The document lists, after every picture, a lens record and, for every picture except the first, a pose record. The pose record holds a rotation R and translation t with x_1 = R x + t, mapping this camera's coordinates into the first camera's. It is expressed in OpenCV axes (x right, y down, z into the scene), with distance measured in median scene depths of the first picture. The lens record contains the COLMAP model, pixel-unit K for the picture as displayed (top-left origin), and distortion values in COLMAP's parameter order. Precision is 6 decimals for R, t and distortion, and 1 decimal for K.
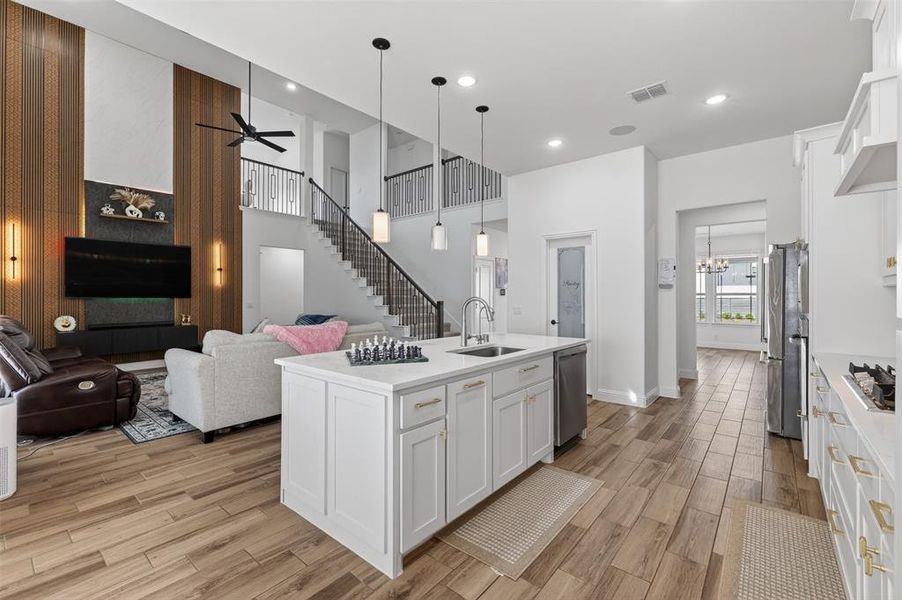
lens RADIAL K [[387.9, 0, 453.6], [0, 387.9, 295.6], [0, 0, 1]] dist [0.000105, 0.000719]
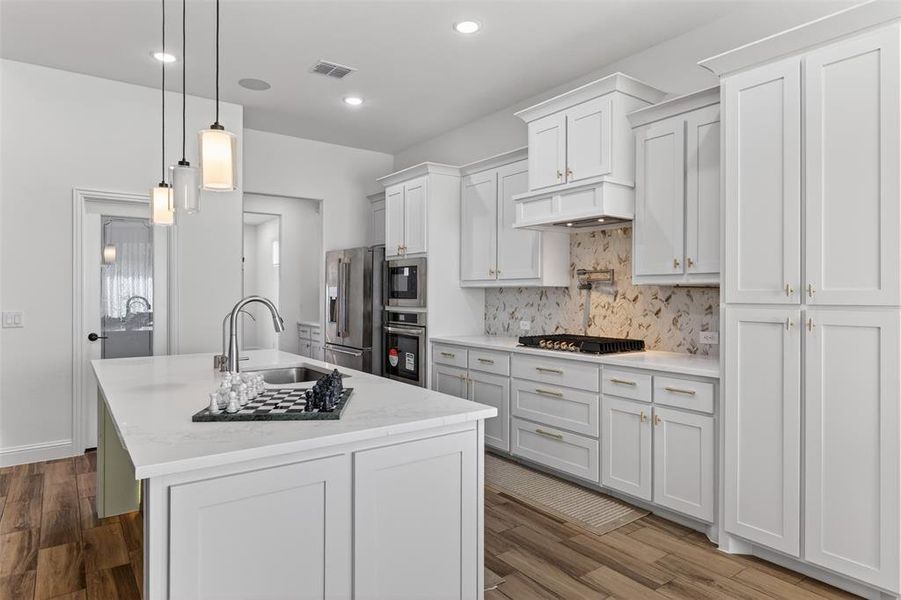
lens RADIAL K [[532.8, 0, 444.0], [0, 532.8, 293.8], [0, 0, 1]] dist [-0.007304, -0.002480]
pose [[0.251595, -0.001927, 0.967831, -0.317990], [-0.001925, 0.999995, 0.002492, -0.001076], [-0.967831, -0.002490, 0.251590, 0.215254]]
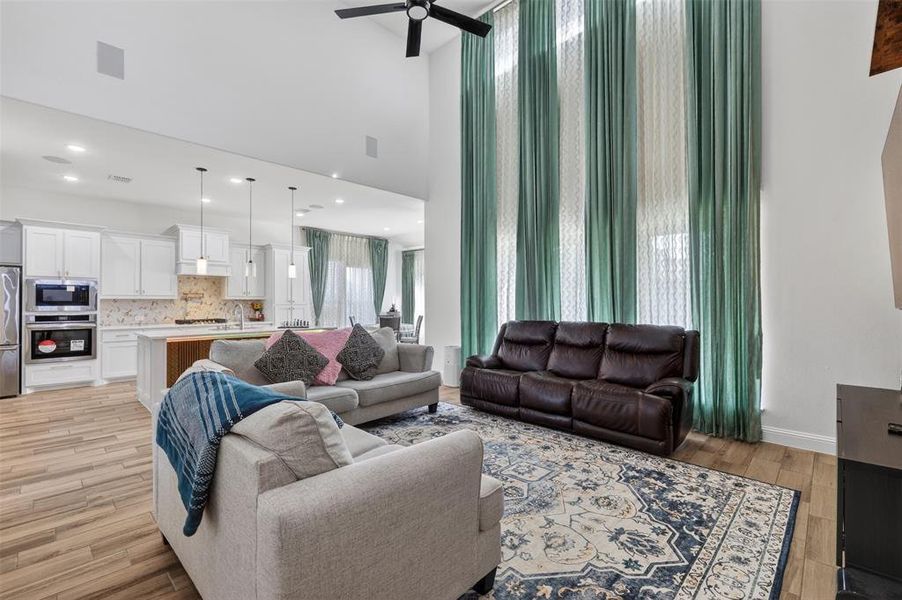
lens RADIAL K [[387.9, 0, 449.0], [0, 387.9, 300.7], [0, 0, 1]] dist [0.000105, 0.000719]
pose [[-0.996783, 0.001128, 0.080142, -0.508560], [0.000767, 0.999989, -0.004533, 0.000928], [-0.080146, -0.004457, -0.996773, 1.263615]]
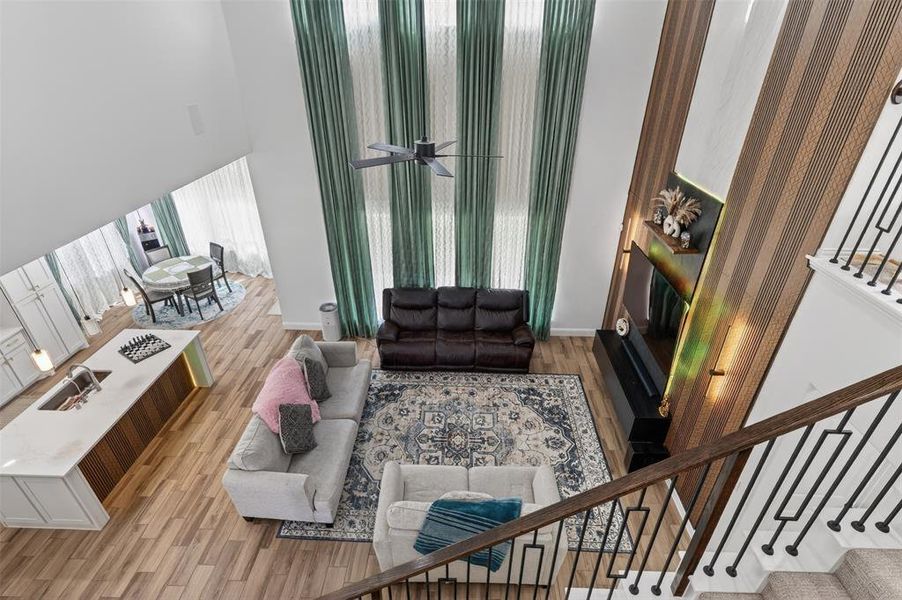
lens RADIAL K [[439.0, 0, 441.9], [0, 439.0, 295.0], [0, 0, 1]] dist [0.001077, -0.000335]
pose [[-0.800099, 0.301217, -0.518758, -0.118629], [0.007141, 0.869509, 0.493866, -0.458330], [0.599826, 0.391437, -0.697844, 1.284468]]
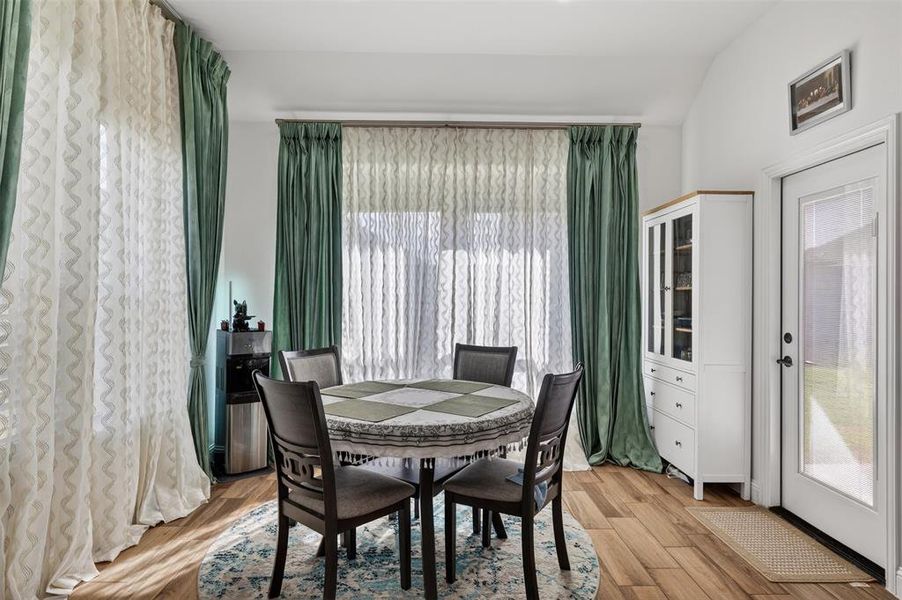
lens RADIAL K [[494.5, 0, 444.7], [0, 494.5, 301.7], [0, 0, 1]] dist [-0.005495, -0.001385]
pose [[-0.760075, -0.002151, -0.649832, 0.042630], [-0.008359, 0.999944, 0.006467, 0.000305], [0.649782, 0.010347, -0.760050, 0.260678]]
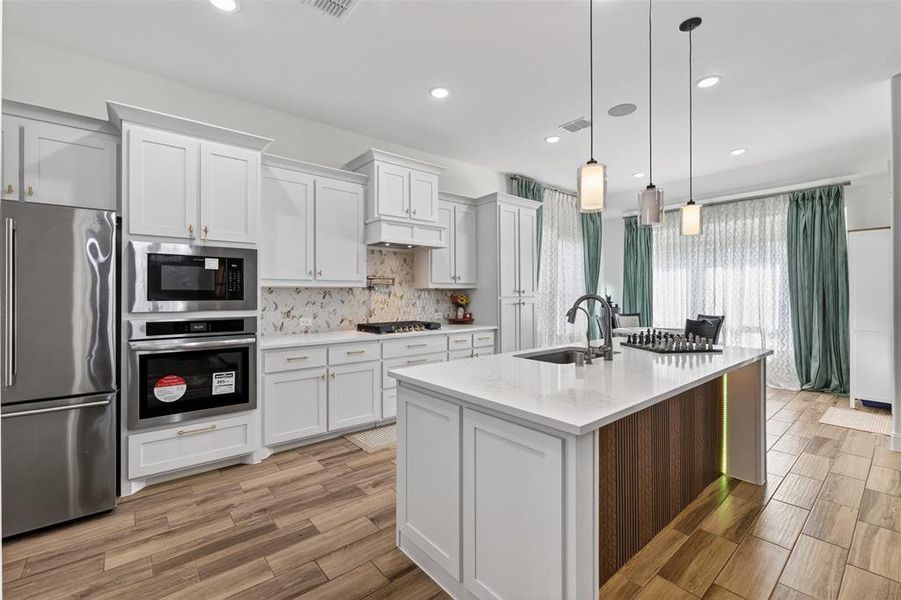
lens RADIAL K [[387.4, 0, 451.6], [0, 387.4, 293.8], [0, 0, 1]] dist [0.000105, 0.000719]
pose [[-0.983379, 0.001702, 0.181556, 0.085691], [0.001421, 0.999998, -0.001675, 0.002081], [-0.181558, -0.001389, -0.983379, 0.819585]]
